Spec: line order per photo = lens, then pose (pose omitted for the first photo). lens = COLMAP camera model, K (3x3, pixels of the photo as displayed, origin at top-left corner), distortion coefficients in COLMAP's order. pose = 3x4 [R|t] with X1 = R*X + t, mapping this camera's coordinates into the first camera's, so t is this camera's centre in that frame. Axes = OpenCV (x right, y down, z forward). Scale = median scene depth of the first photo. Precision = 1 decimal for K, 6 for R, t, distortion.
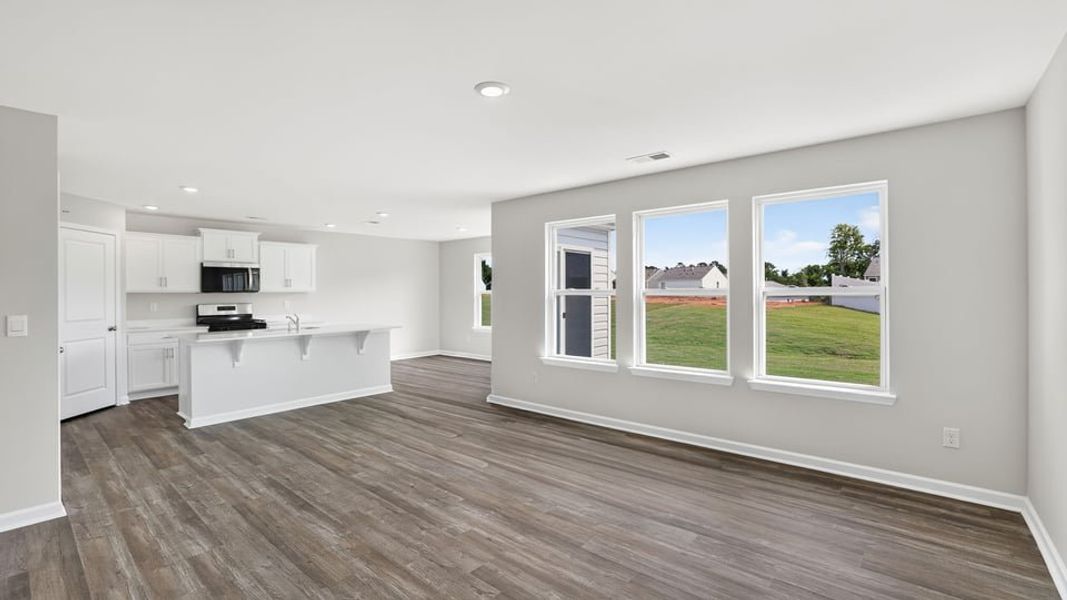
lens RADIAL K [[467.2, 0, 523.5], [0, 467.2, 290.5], [0, 0, 1]] dist [-0.032257, 0.011221]
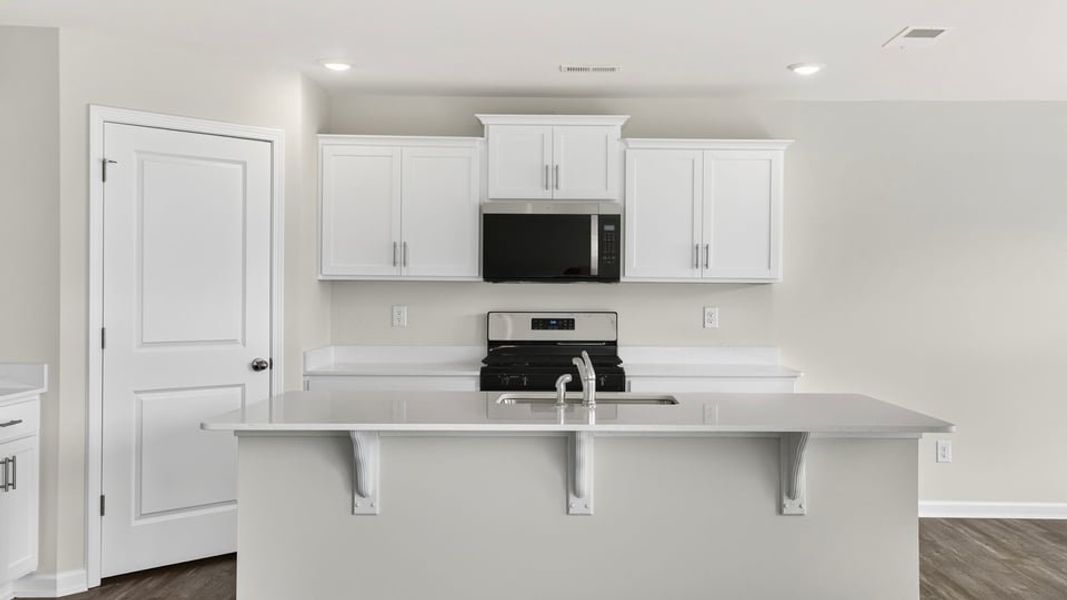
lens RADIAL K [[1061.1, 0, 585.9], [0, 1061.1, 296.3], [0, 0, 1]] dist [0.086469, 0.003781]
pose [[0.672756, 0.018641, -0.739630, 0.032287], [-0.009417, 0.999817, 0.016633, 0.002156], [0.739805, -0.004225, 0.672808, 0.727573]]
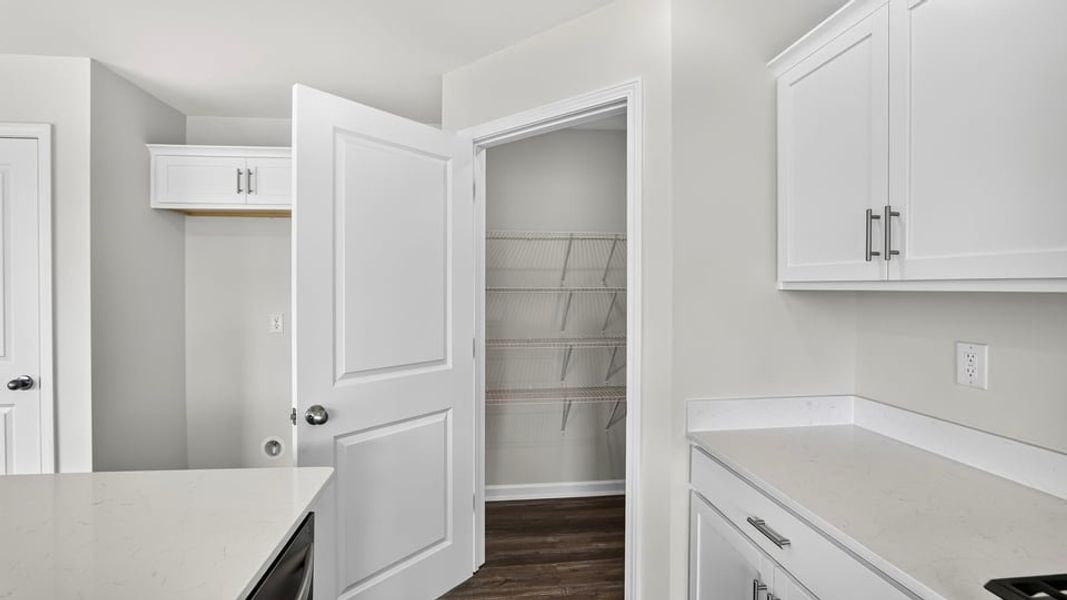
lens RADIAL K [[467.2, 0, 523.5], [0, 467.2, 290.5], [0, 0, 1]] dist [-0.032257, 0.011221]
pose [[-0.682478, 0.013557, -0.730780, -0.815962], [0.010129, 0.999907, 0.009090, 0.001795], [0.730836, -0.001198, -0.682552, 1.518381]]
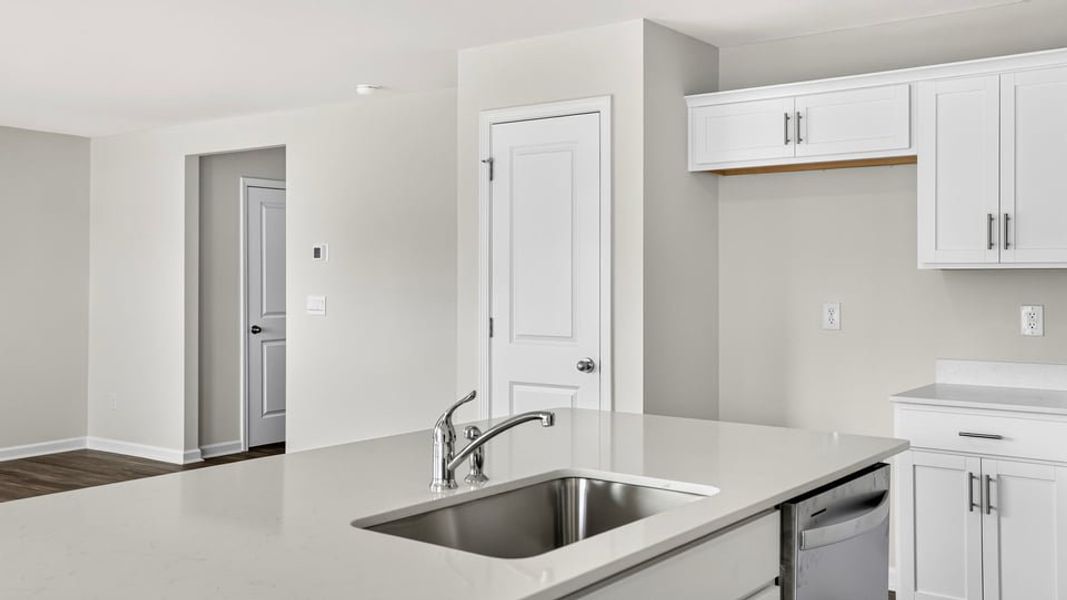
lens RADIAL K [[1051.6, 0, 494.5], [0, 1051.6, 261.0], [0, 0, 1]] dist [0.018536, 0.010062]
pose [[-0.998655, 0.008900, -0.051072, -0.653990], [0.010127, 0.999665, -0.023815, 0.017104], [0.050843, -0.024301, -0.998411, 1.882219]]
